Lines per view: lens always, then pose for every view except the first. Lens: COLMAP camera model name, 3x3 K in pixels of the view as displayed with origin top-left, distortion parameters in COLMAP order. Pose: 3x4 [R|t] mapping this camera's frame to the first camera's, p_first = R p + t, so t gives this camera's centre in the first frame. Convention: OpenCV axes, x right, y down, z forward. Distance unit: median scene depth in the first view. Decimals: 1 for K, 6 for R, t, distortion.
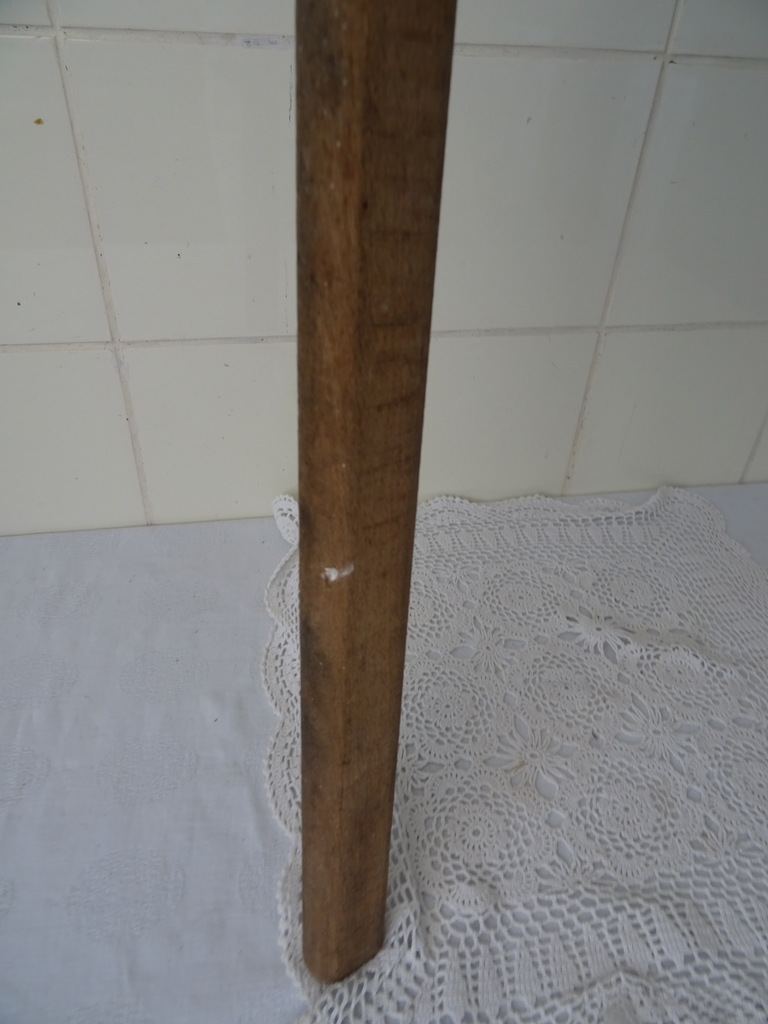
lens RADIAL K [[731.2, 0, 378.4], [0, 731.2, 504.1], [0, 0, 1]] dist [-0.003360, -0.013746]
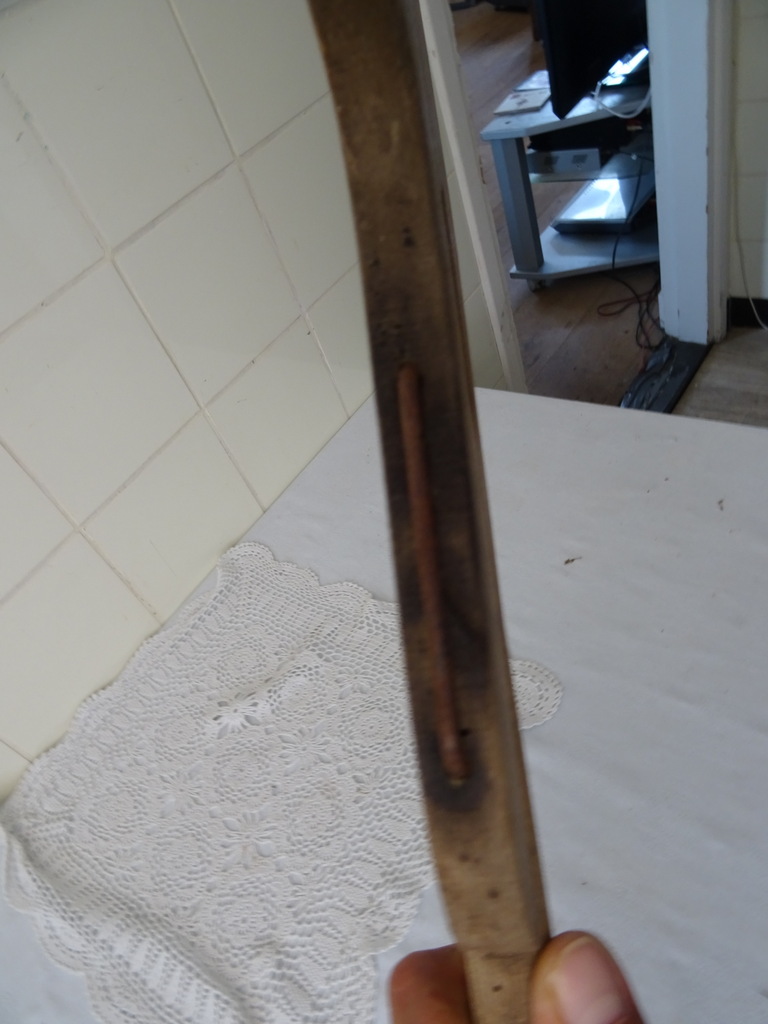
lens RADIAL K [[731.2, 0, 386.1], [0, 731.2, 516.1], [0, 0, 1]] dist [-0.003360, -0.013746]
pose [[0.663840, -0.678927, 0.313648, 0.331139], [0.666635, 0.727272, 0.163323, -0.129591], [-0.338992, 0.100669, 0.935388, -0.387978]]
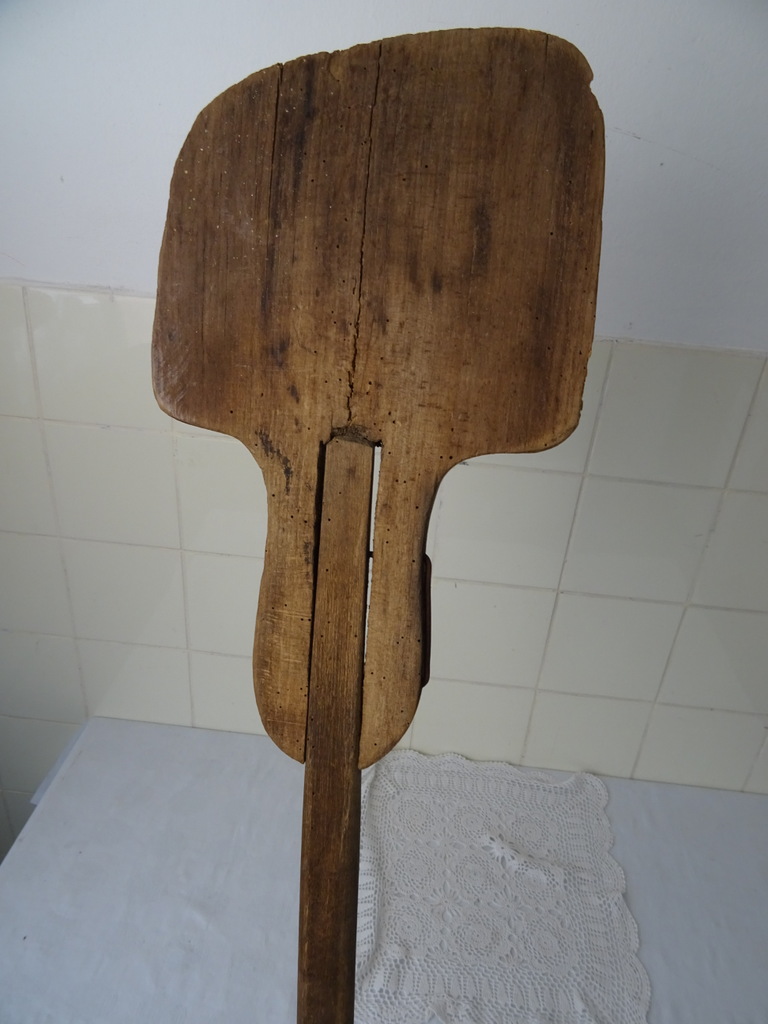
lens RADIAL K [[731.2, 0, 370.8], [0, 731.2, 504.8], [0, 0, 1]] dist [-0.003360, -0.013746]
pose [[0.963931, 0.137394, -0.227949, 0.302348], [-0.174057, 0.973341, -0.149368, -0.420376], [0.201350, 0.183656, 0.962148, -1.284325]]
